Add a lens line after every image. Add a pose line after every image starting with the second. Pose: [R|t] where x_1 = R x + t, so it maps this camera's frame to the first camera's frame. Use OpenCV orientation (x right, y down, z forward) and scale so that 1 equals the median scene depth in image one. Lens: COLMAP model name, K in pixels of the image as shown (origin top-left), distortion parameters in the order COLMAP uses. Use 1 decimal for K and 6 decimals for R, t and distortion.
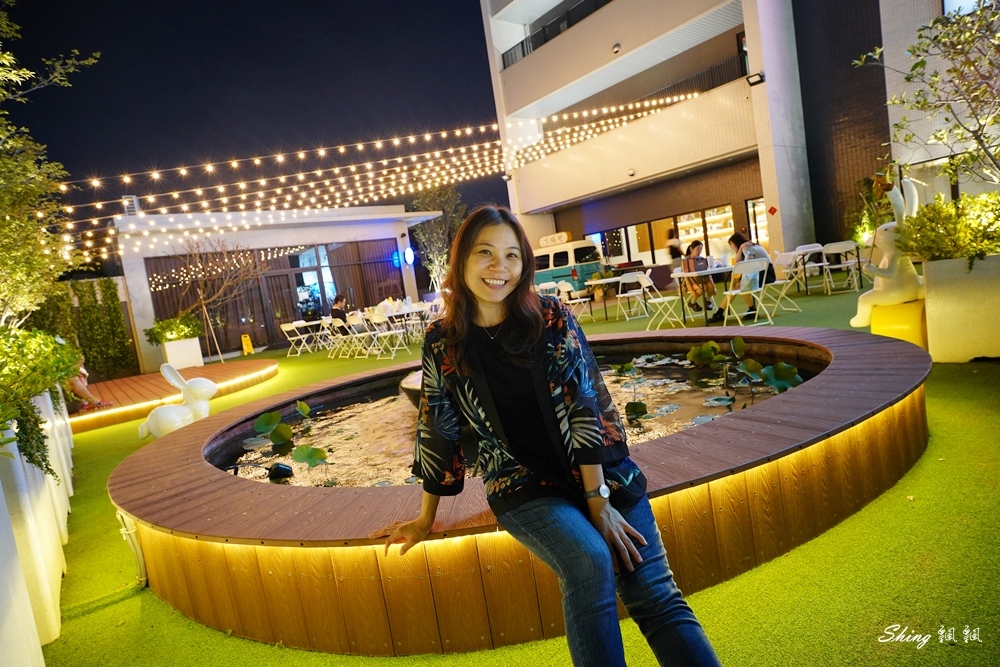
lens RADIAL K [[545.2, 0, 500.0], [0, 545.2, 333.5], [0, 0, 1]] dist [-0.062573, 0.049381]
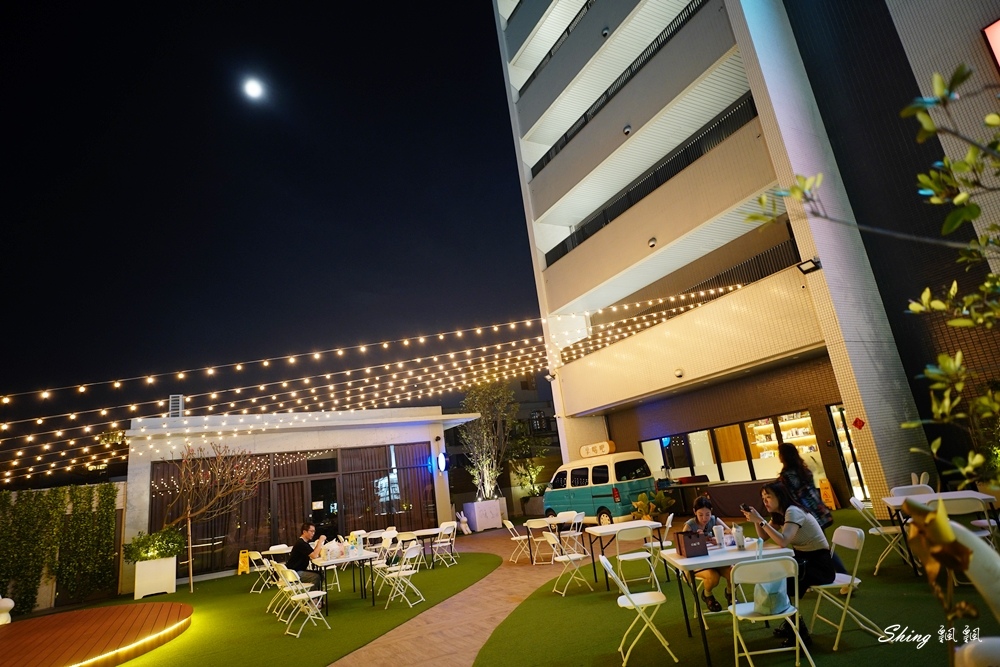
lens RADIAL K [[545.2, 0, 500.0], [0, 545.2, 333.5], [0, 0, 1]] dist [-0.062573, 0.049381]
pose [[0.983747, -0.020565, -0.178381, 0.123010], [-0.039912, 0.943526, -0.328886, -0.067133], [0.175071, 0.330660, 0.927370, 0.143589]]
